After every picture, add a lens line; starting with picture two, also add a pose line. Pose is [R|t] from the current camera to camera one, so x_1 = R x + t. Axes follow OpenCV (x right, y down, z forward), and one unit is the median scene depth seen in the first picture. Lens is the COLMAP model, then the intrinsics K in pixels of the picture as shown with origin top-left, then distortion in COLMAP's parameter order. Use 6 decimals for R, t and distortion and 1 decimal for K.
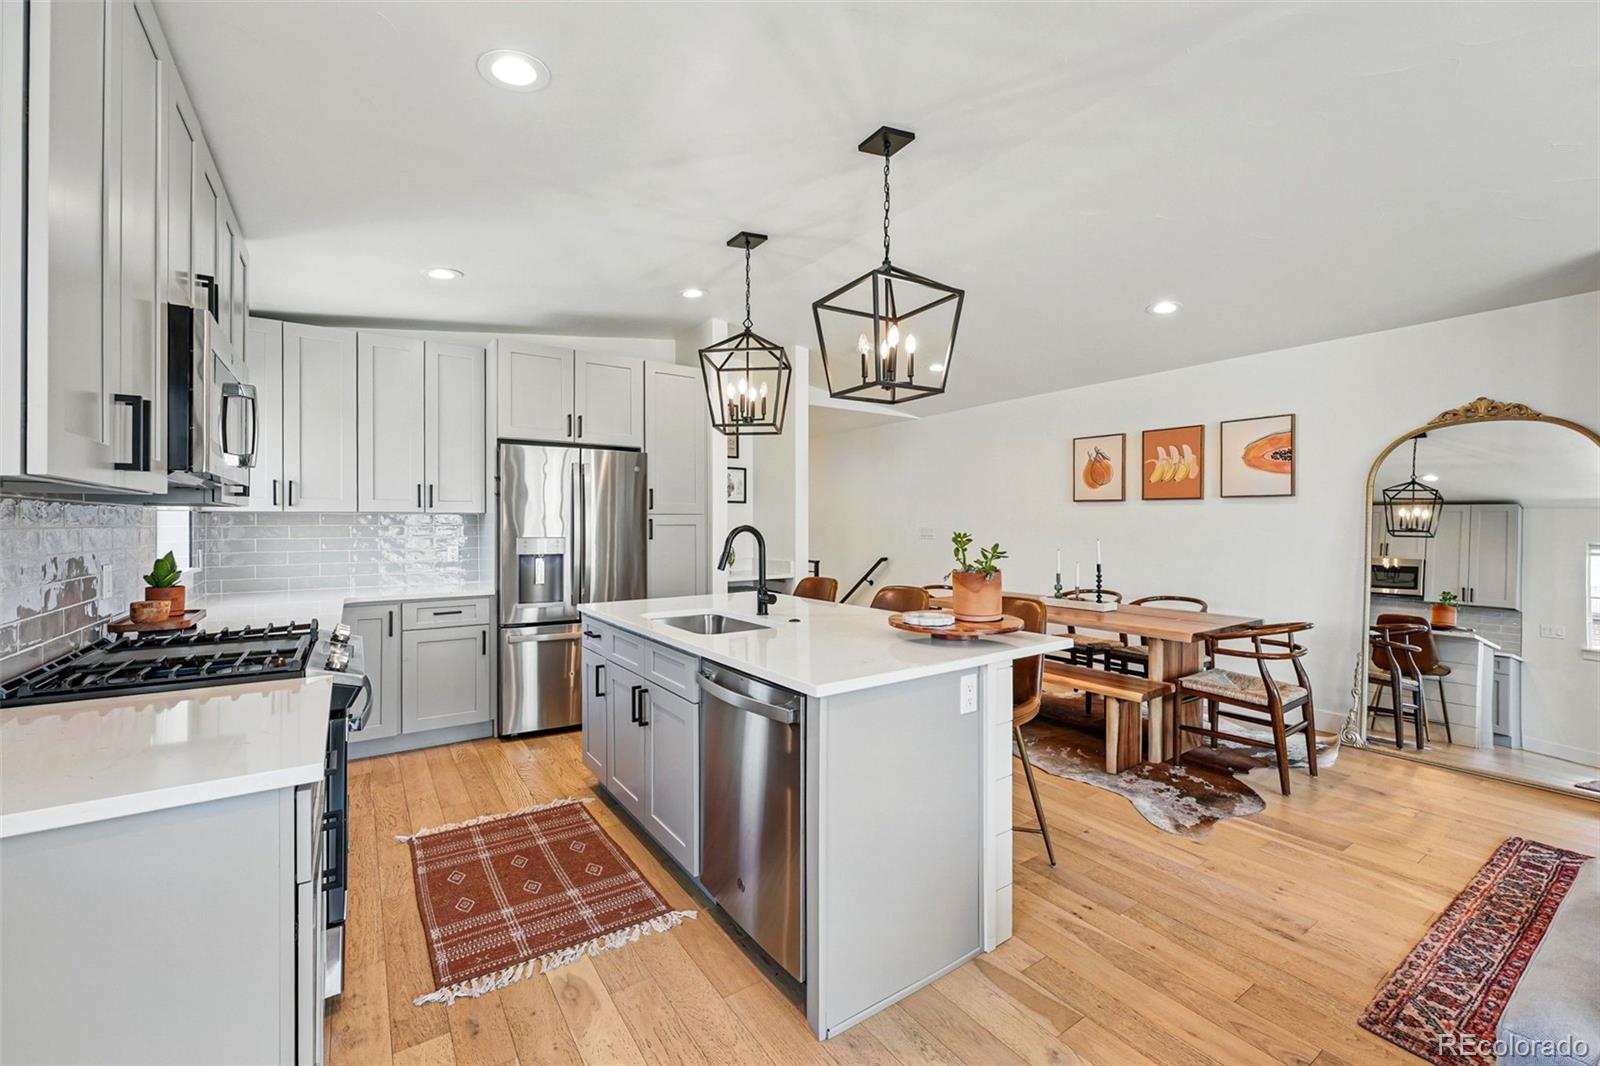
lens RADIAL K [[653.9, 0, 797.7], [0, 653.9, 523.7], [0, 0, 1]] dist [-0.000722, 0.000141]
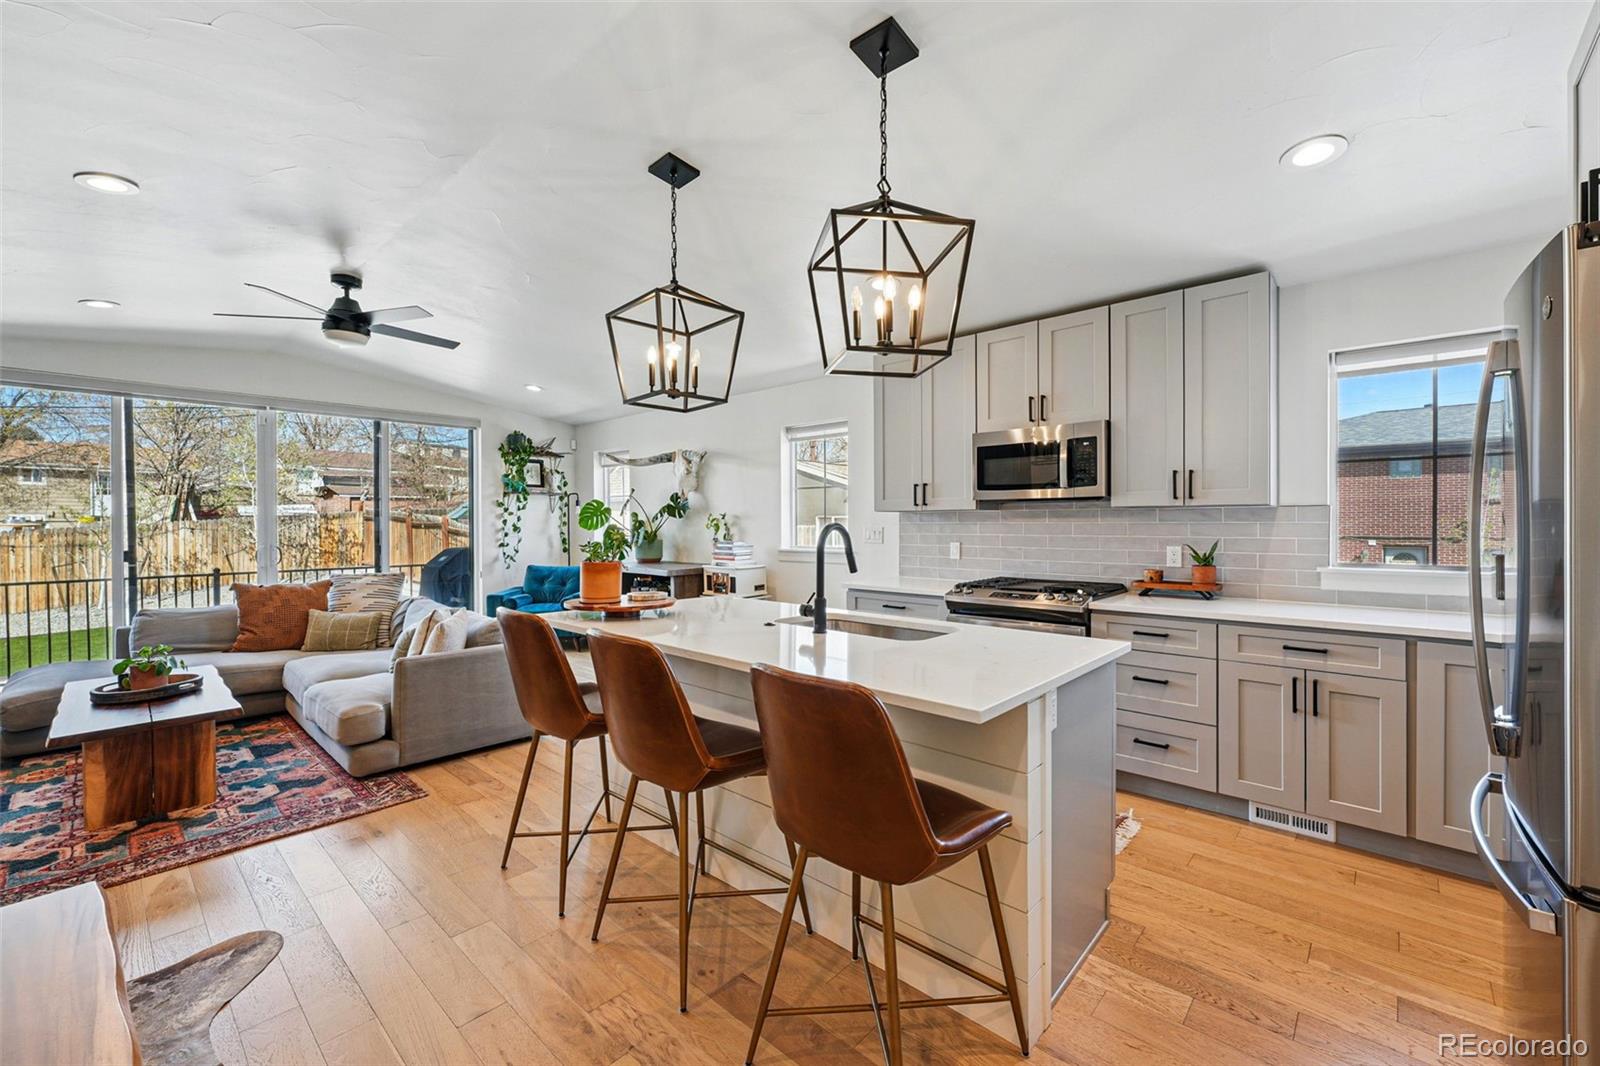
lens RADIAL K [[653.9, 0, 797.7], [0, 653.9, 523.7], [0, 0, 1]] dist [-0.000722, 0.000141]
pose [[-0.973623, 0.001840, -0.228156, 0.106834], [0.001333, 0.999996, 0.002379, 0.000076], [0.228159, 0.002013, -0.973622, 1.218178]]
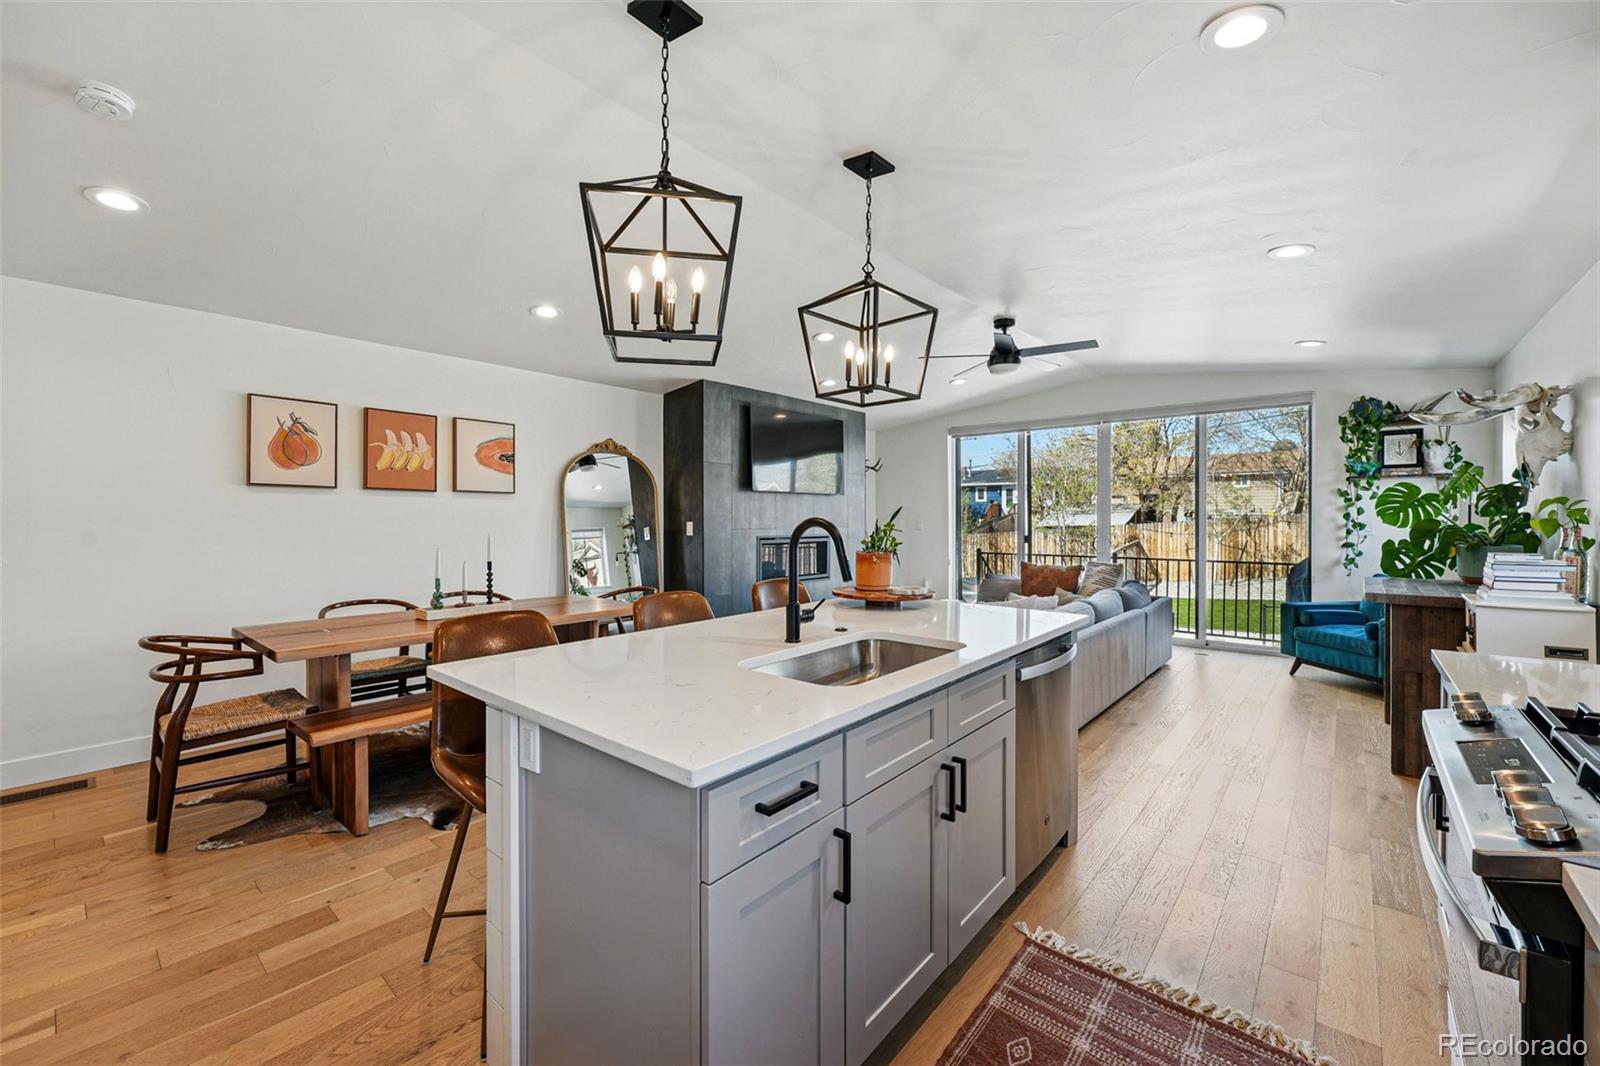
lens RADIAL K [[645.0, 0, 808.5], [0, 645.0, 514.7], [0, 0, 1]] dist [0.014834, -0.000044]
pose [[-0.270619, 0.002680, 0.962683, -0.511241], [0.000292, 0.999996, -0.002702, -0.000674], [-0.962686, -0.000450, -0.270619, 0.800283]]
